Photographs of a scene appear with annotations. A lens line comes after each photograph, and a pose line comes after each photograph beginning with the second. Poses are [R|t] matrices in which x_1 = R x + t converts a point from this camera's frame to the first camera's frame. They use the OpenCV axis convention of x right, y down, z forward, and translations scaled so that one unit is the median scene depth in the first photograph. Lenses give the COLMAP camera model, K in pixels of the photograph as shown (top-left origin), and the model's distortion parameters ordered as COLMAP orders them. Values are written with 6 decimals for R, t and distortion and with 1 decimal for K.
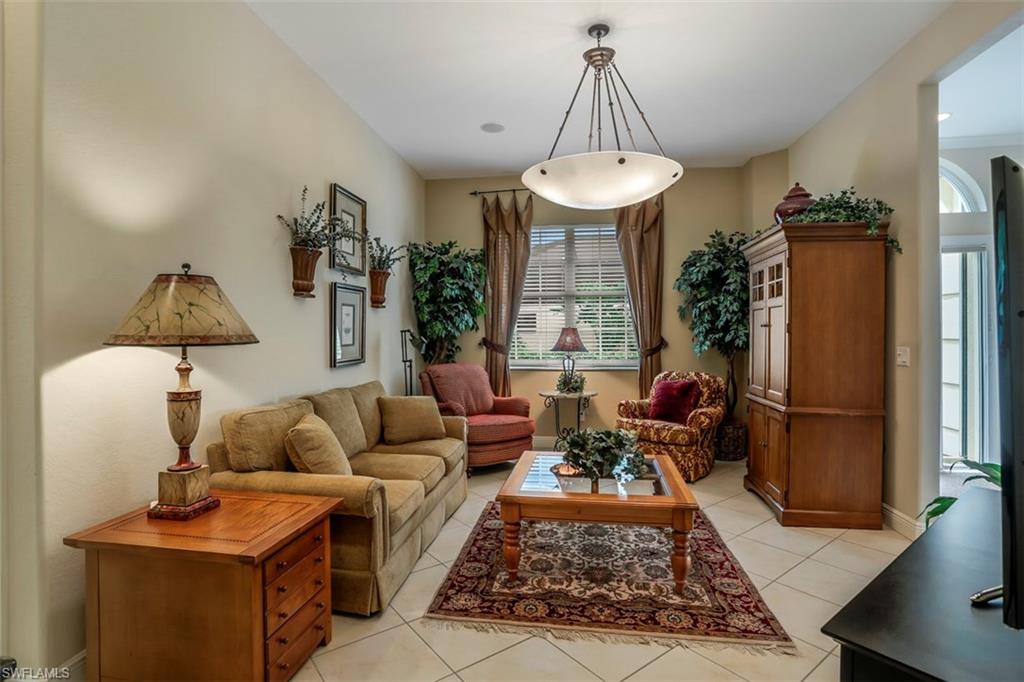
lens RADIAL K [[512.2, 0, 508.2], [0, 512.2, 338.9], [0, 0, 1]] dist [-0.091867, 0.037685]
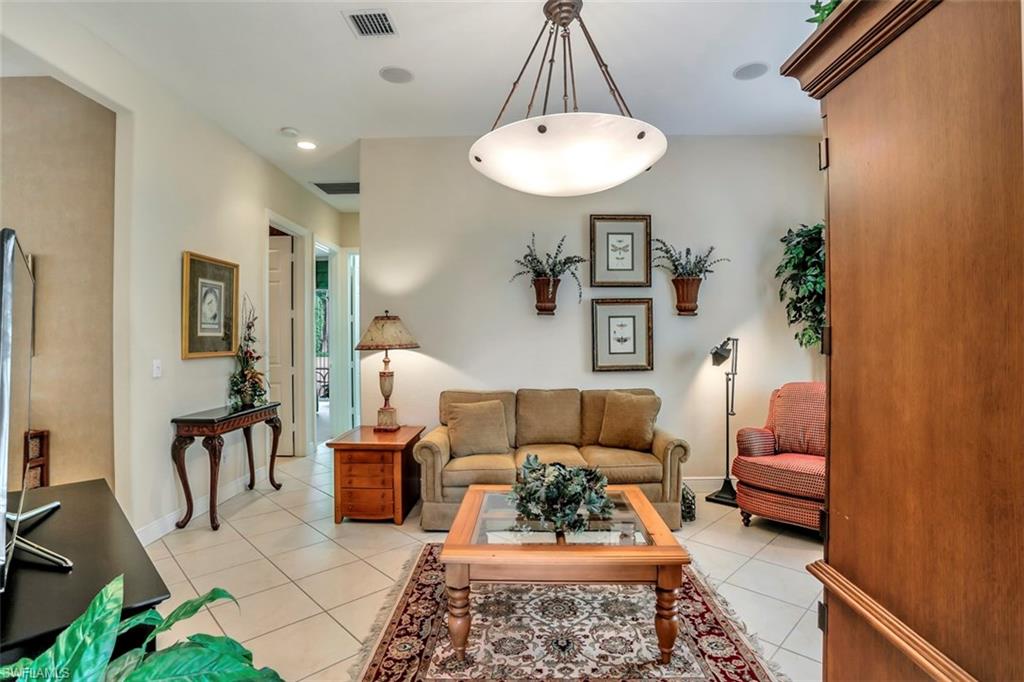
lens RADIAL K [[512.2, 0, 508.2], [0, 512.2, 338.9], [0, 0, 1]] dist [-0.091867, 0.037685]
pose [[0.097536, -0.008553, -0.995195, 1.024826], [-0.005173, 0.999945, -0.009101, -0.010598], [0.995219, 0.006036, 0.097487, 0.871743]]
